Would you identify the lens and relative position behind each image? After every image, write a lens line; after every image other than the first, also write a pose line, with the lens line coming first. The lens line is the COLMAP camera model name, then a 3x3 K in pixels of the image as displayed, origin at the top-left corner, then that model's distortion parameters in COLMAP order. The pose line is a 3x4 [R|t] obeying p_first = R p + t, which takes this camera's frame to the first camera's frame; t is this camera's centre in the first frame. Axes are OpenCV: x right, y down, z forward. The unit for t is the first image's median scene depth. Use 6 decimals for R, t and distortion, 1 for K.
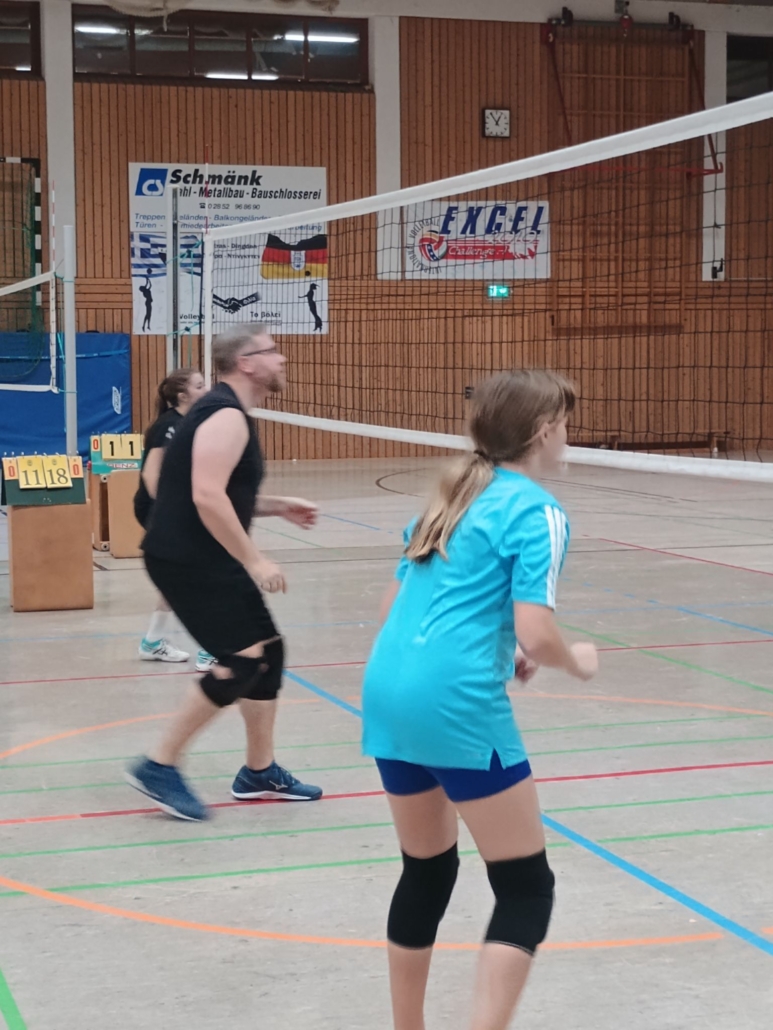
lens RADIAL K [[2013.2, 0, 386.5], [0, 2013.2, 515.0], [0, 0, 1]] dist [0.091177, -0.440346]
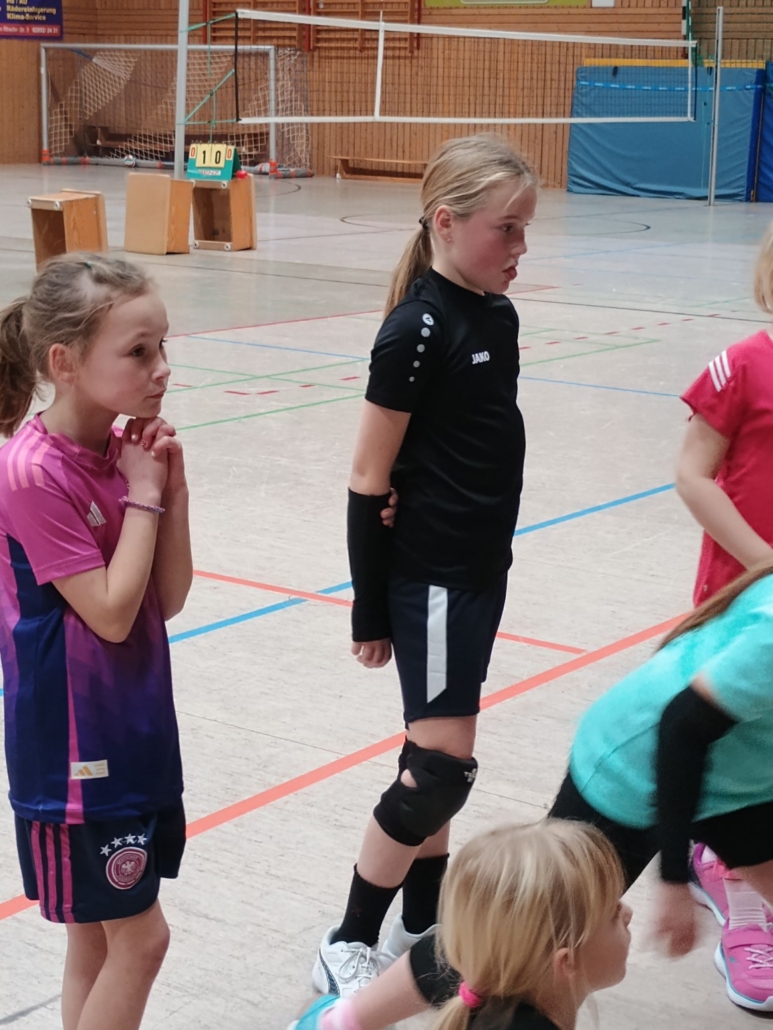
lens RADIAL K [[2013.2, 0, 386.5], [0, 2013.2, 515.0], [0, 0, 1]] dist [0.091177, -0.440346]
pose [[0.592118, 0.187766, -0.783671, 0.452694], [-0.091787, 0.981862, 0.165901, -0.017885], [0.800607, -0.026303, 0.598612, 0.220539]]
